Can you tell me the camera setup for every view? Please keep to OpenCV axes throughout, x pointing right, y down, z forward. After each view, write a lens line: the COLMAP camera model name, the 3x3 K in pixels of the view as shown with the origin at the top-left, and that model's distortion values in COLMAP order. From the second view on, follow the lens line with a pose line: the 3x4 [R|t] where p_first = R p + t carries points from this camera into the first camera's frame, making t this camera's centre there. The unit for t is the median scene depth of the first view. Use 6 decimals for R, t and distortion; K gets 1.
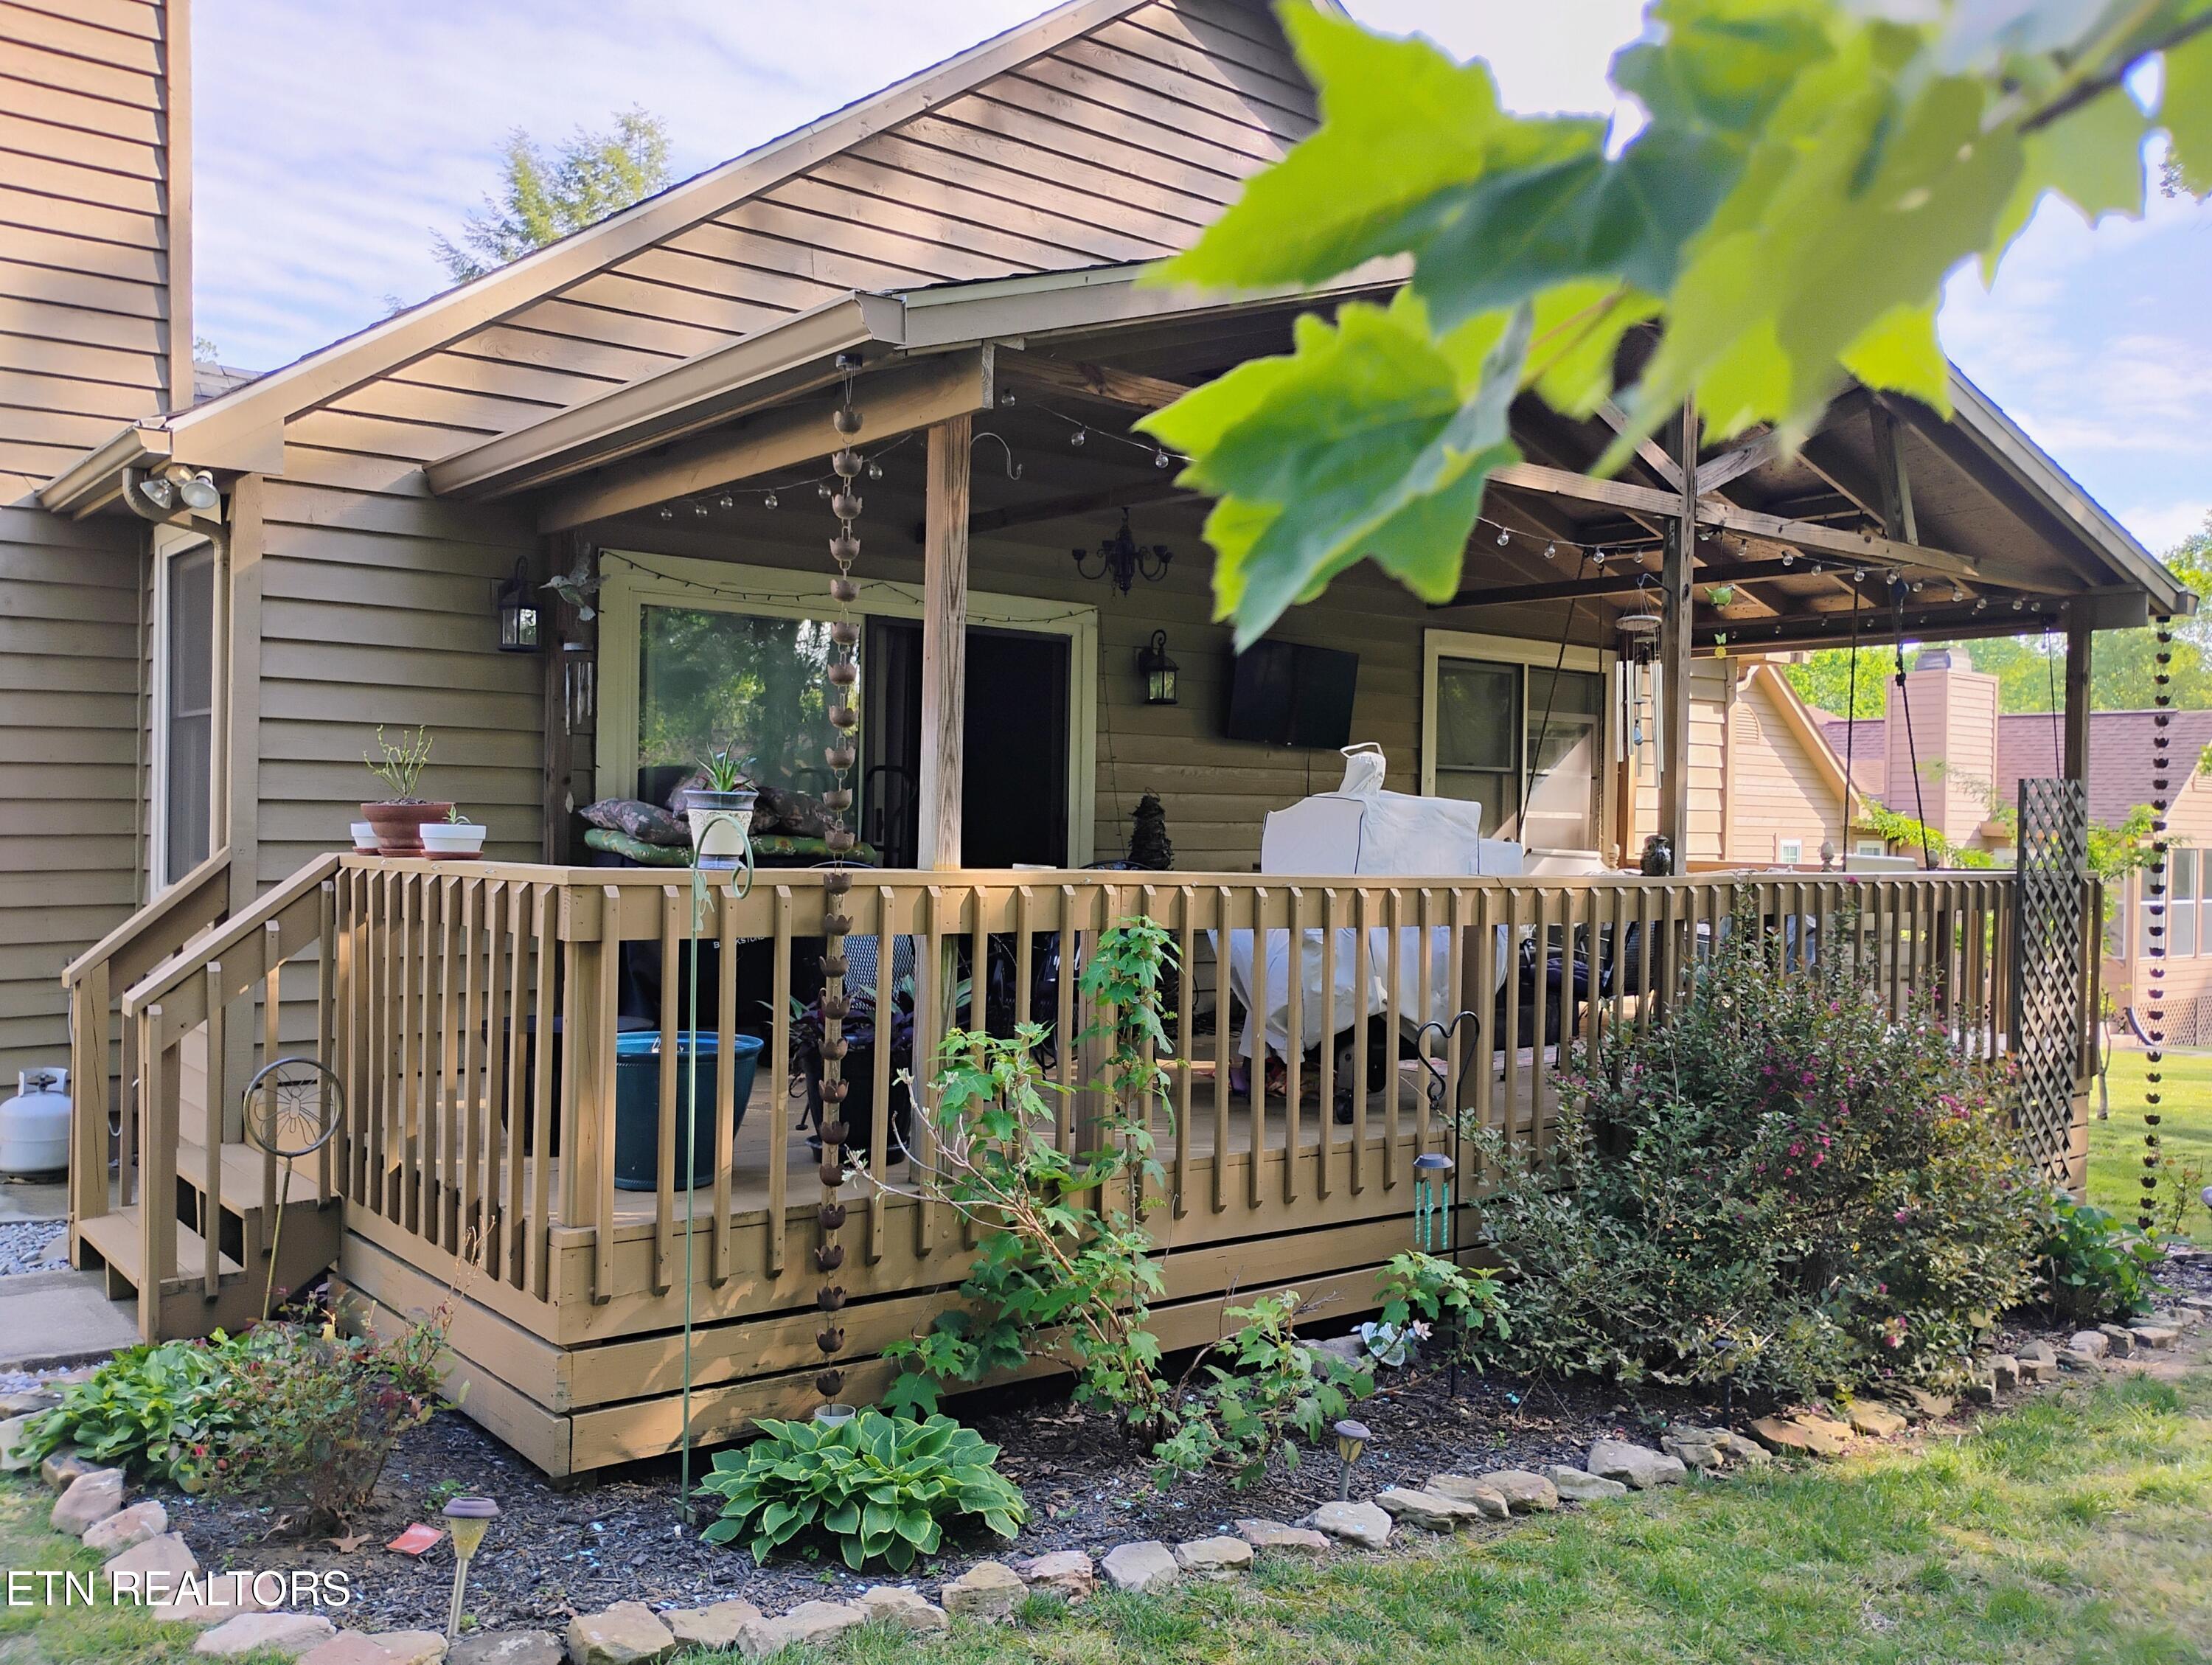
lens RADIAL K [[1817.6, 0, 1124.7], [0, 1817.6, 825.1], [0, 0, 1]] dist [0.068585, -0.086248]
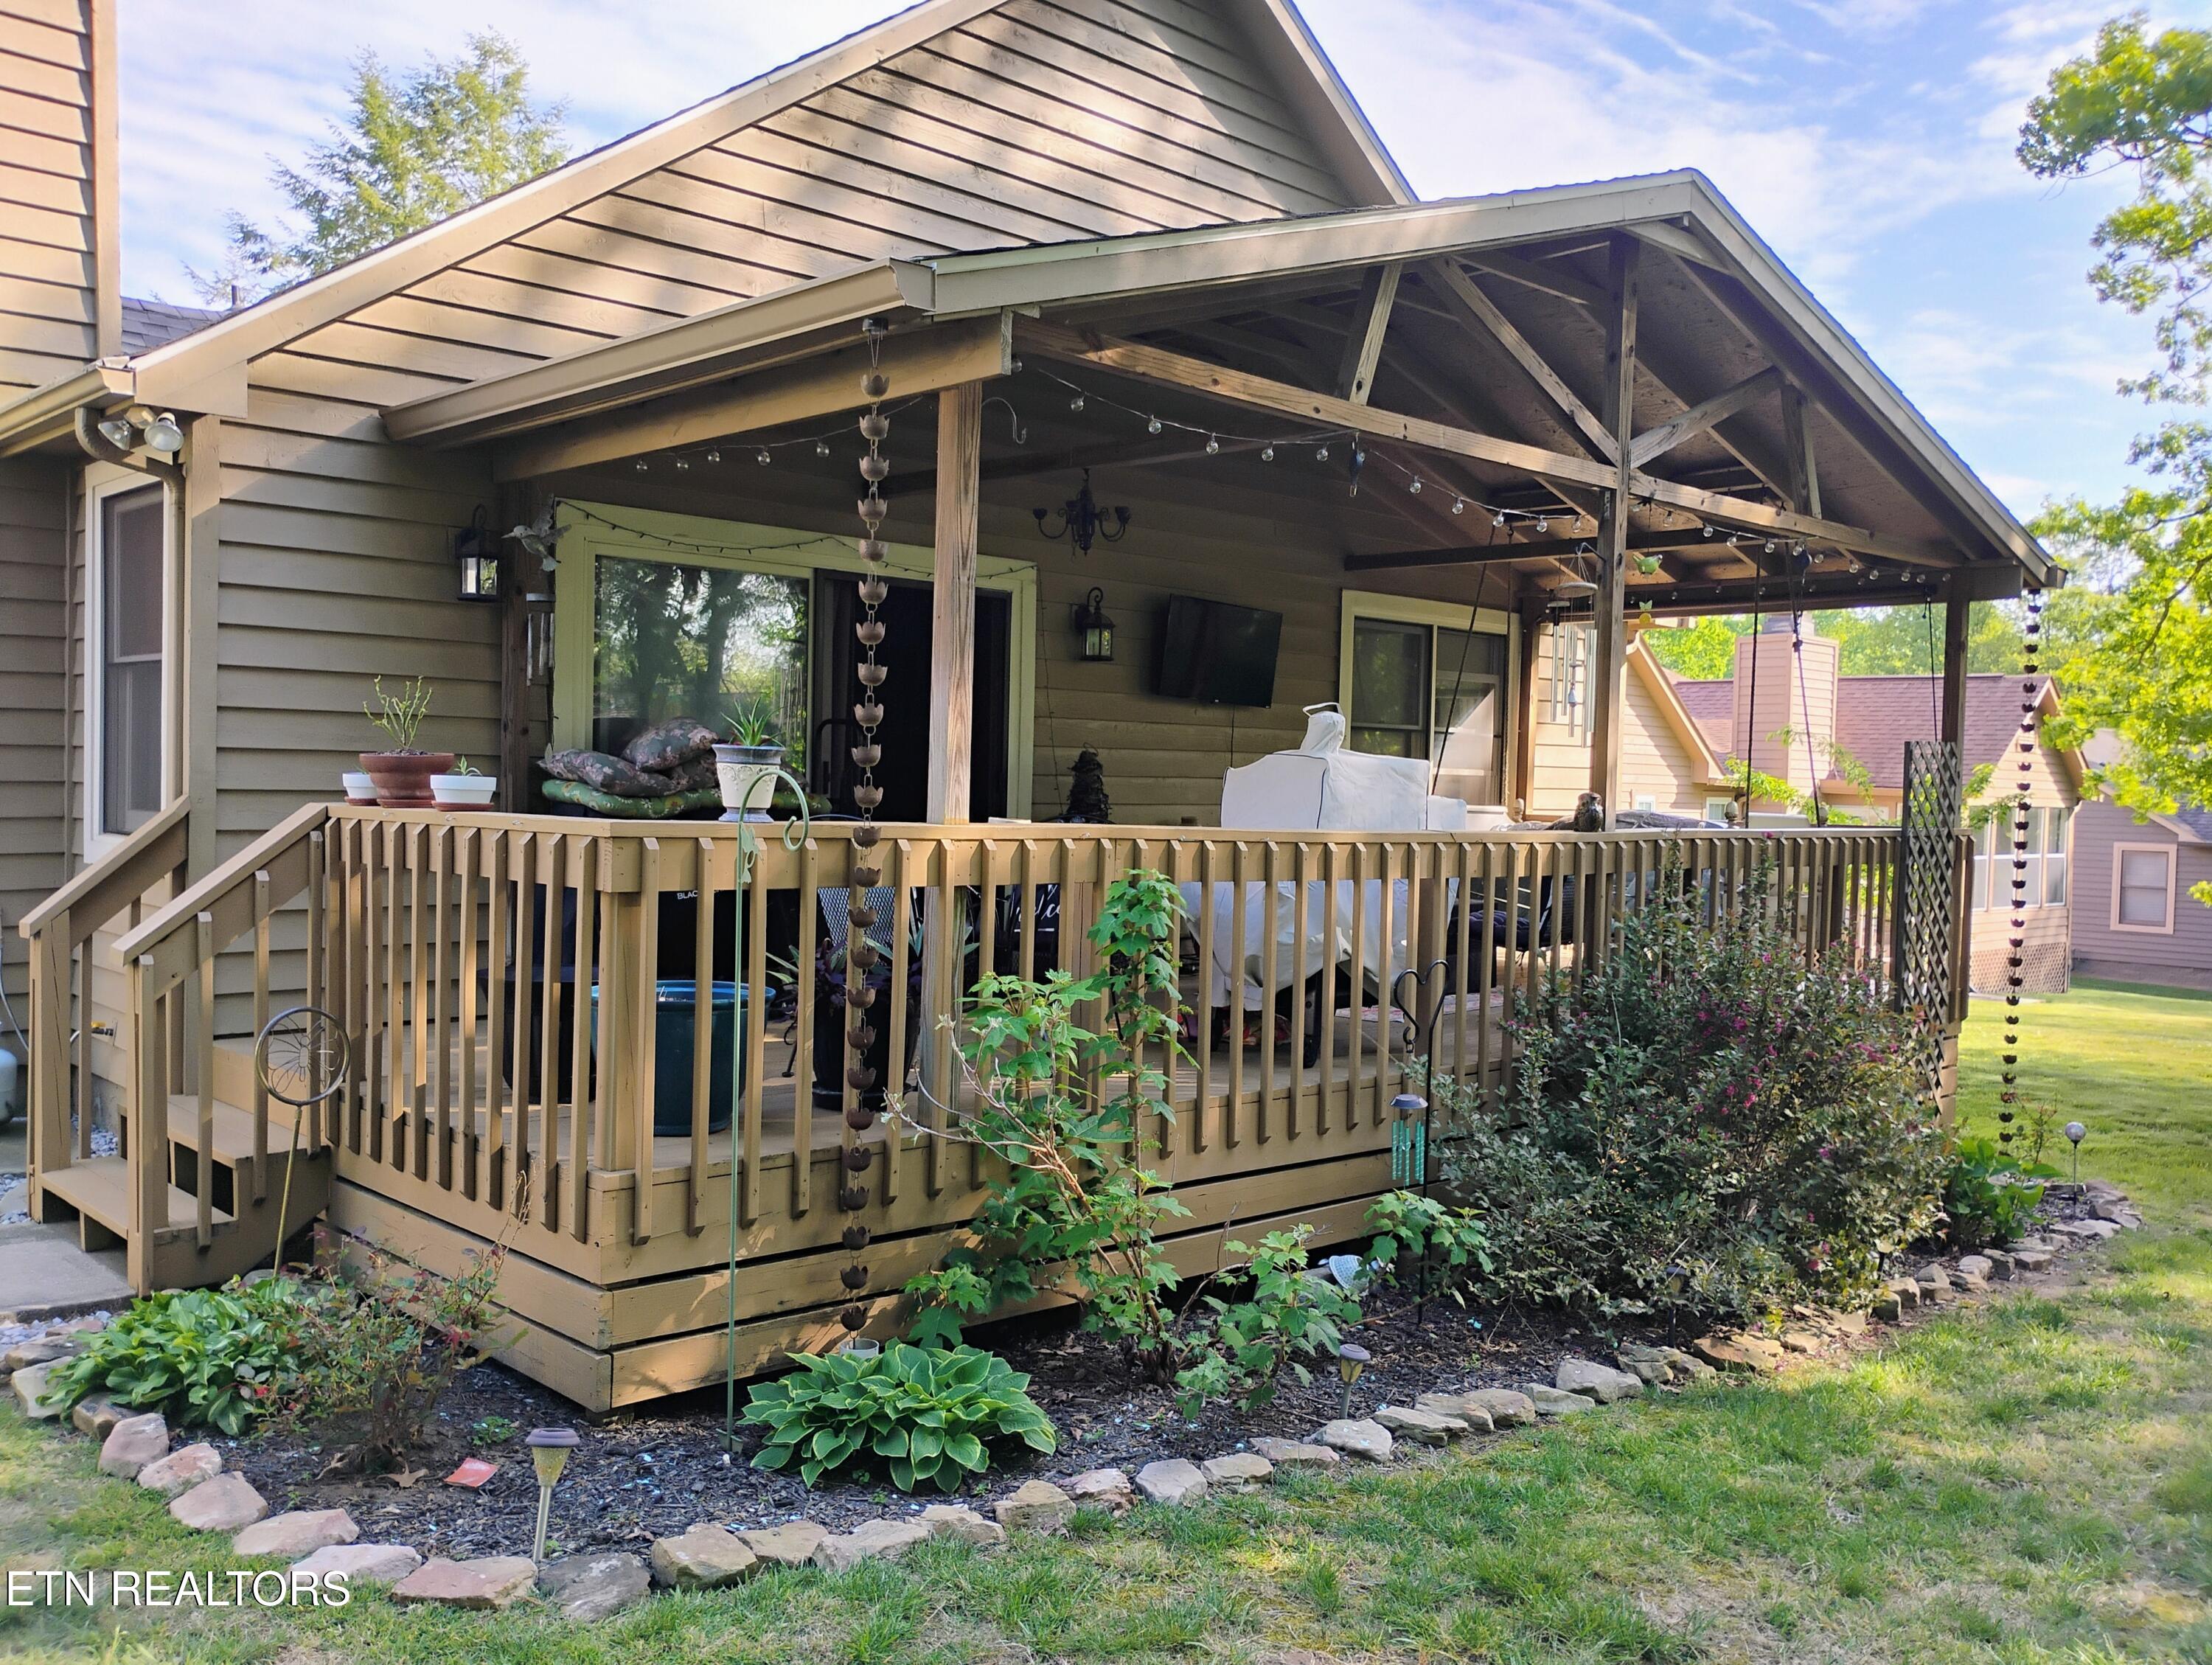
lens RADIAL K [[1817.6, 0, 1124.7], [0, 1817.6, 825.1], [0, 0, 1]] dist [0.068585, -0.086248]
pose [[0.996563, 0.004704, 0.082703, -0.081232], [-0.006879, 0.999637, 0.026033, -0.001852], [-0.082550, -0.026513, 0.996234, -0.031318]]
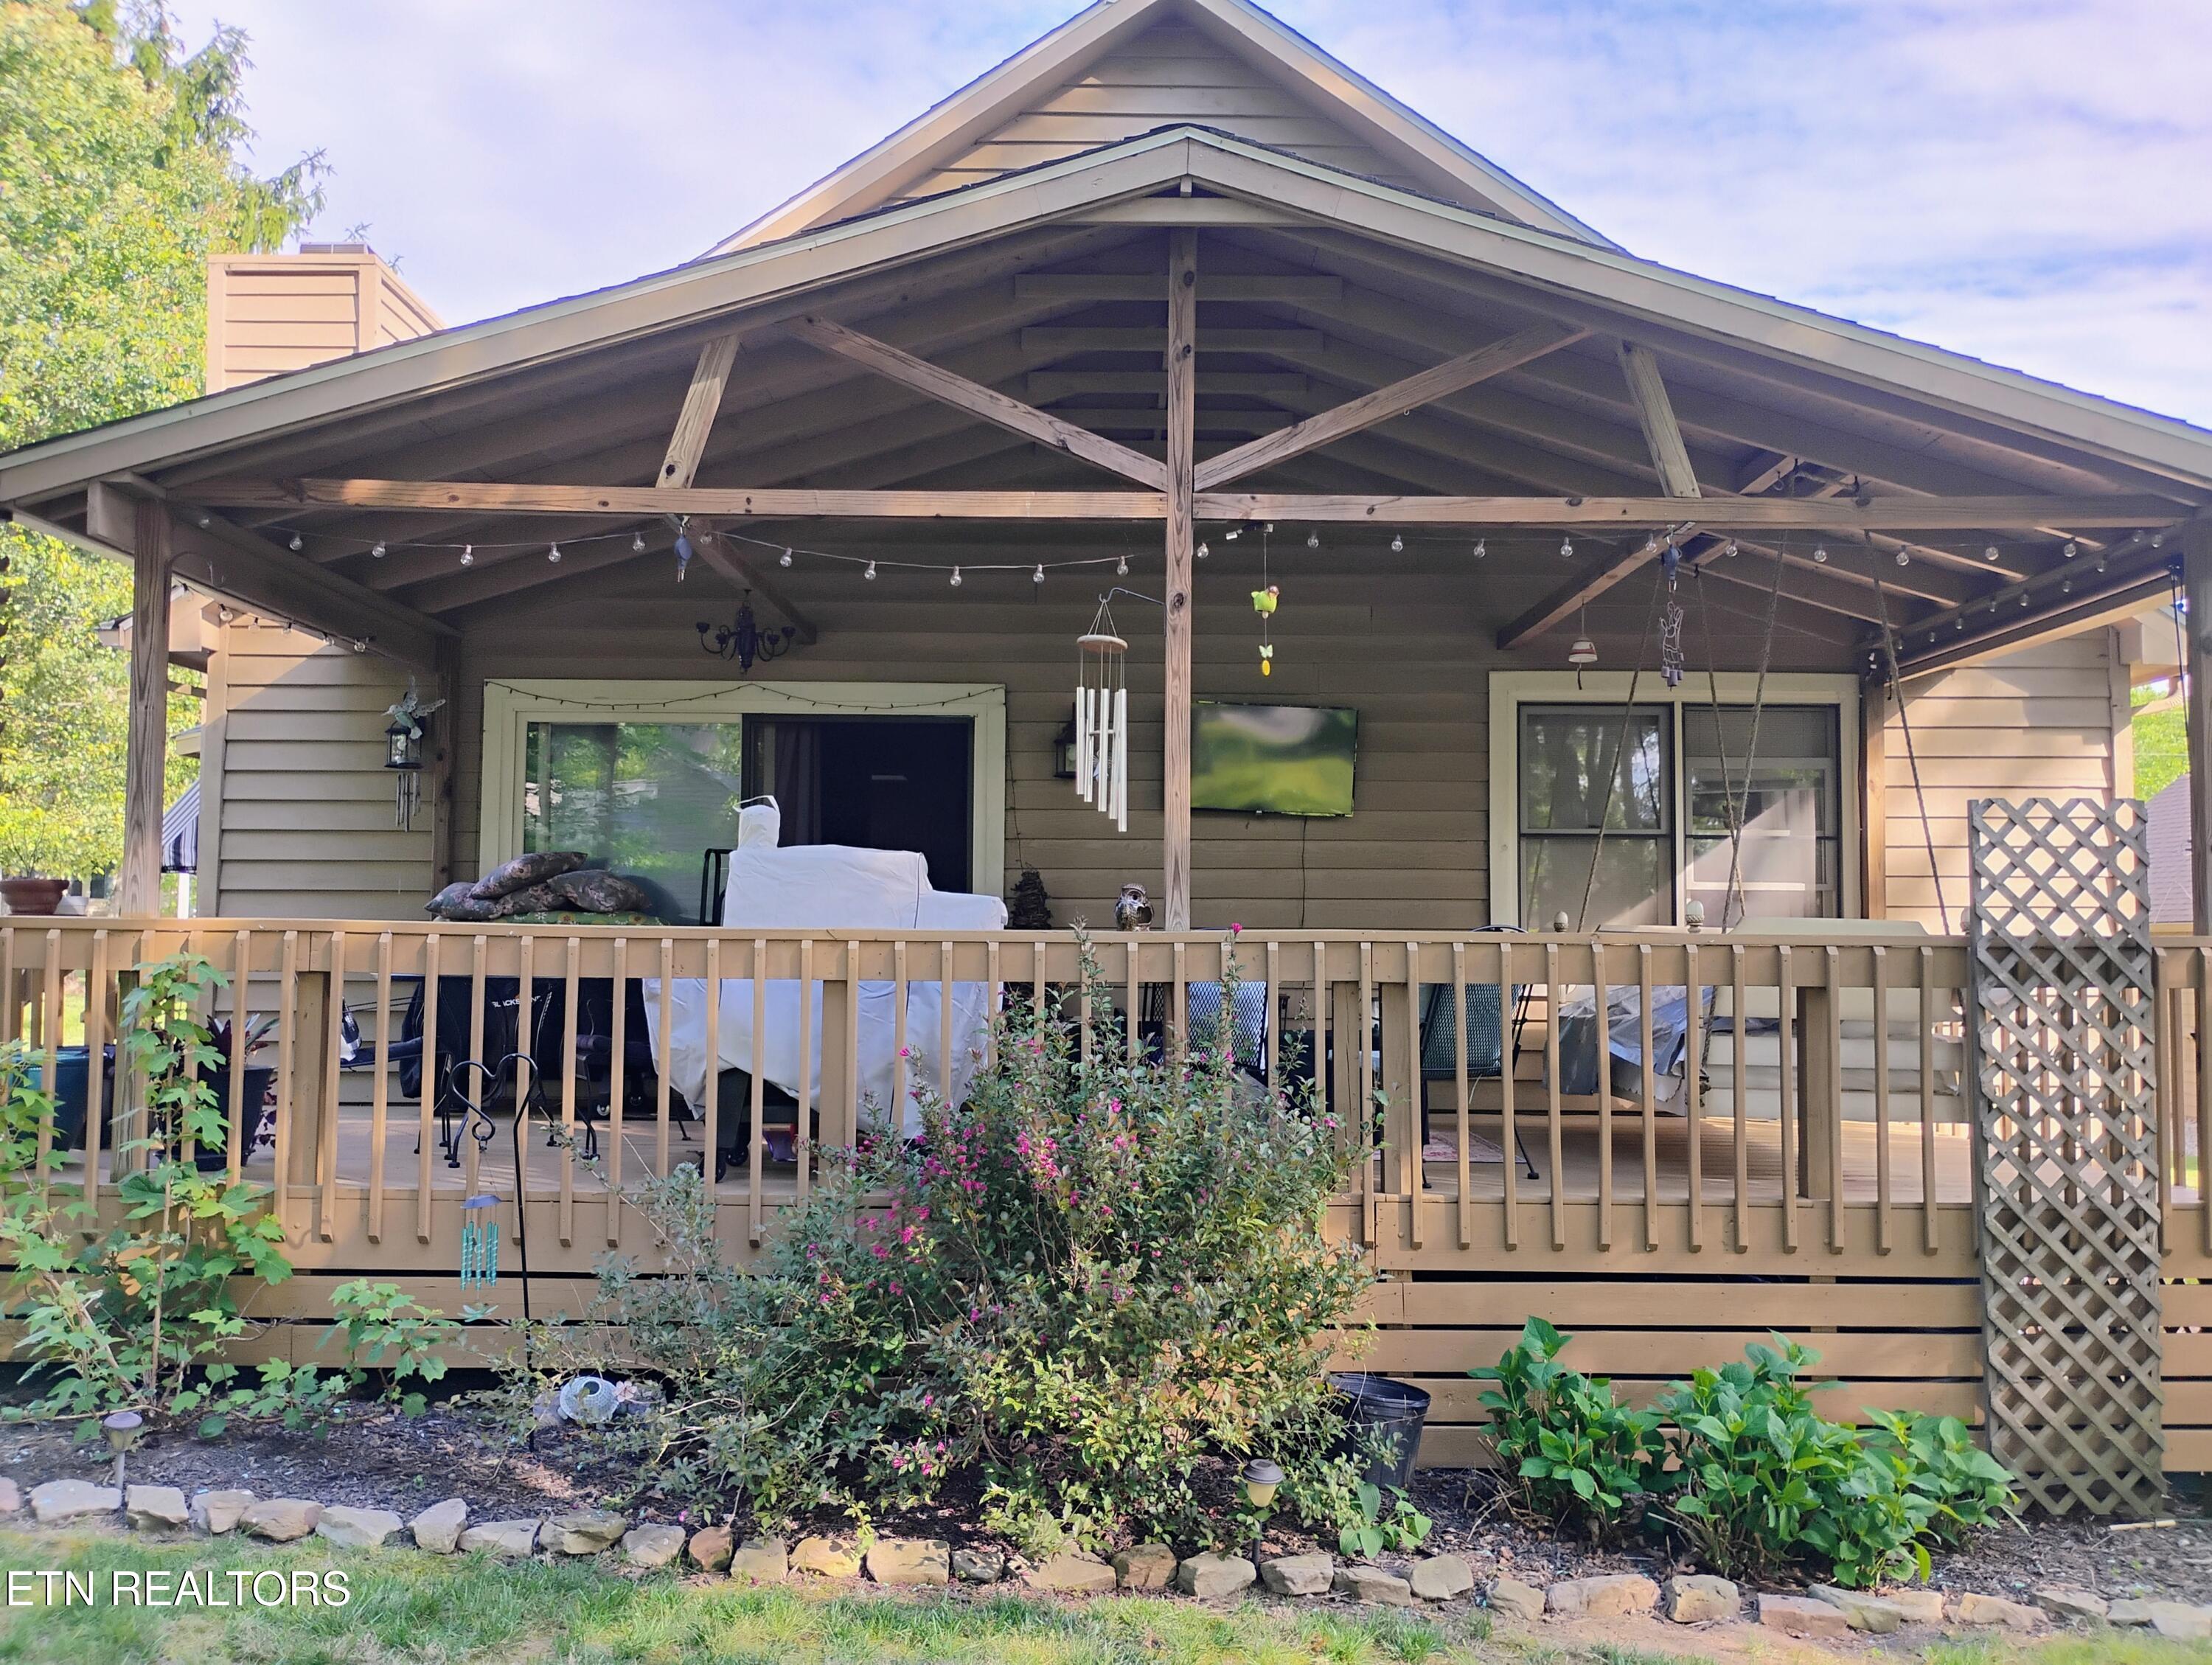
lens RADIAL K [[1817.6, 0, 1124.7], [0, 1817.6, 825.1], [0, 0, 1]] dist [0.068585, -0.086248]
pose [[0.779615, -0.051982, -0.624098, 1.090495], [0.005799, 0.997106, -0.075806, 0.055528], [0.626232, 0.055480, 0.777660, 0.433497]]
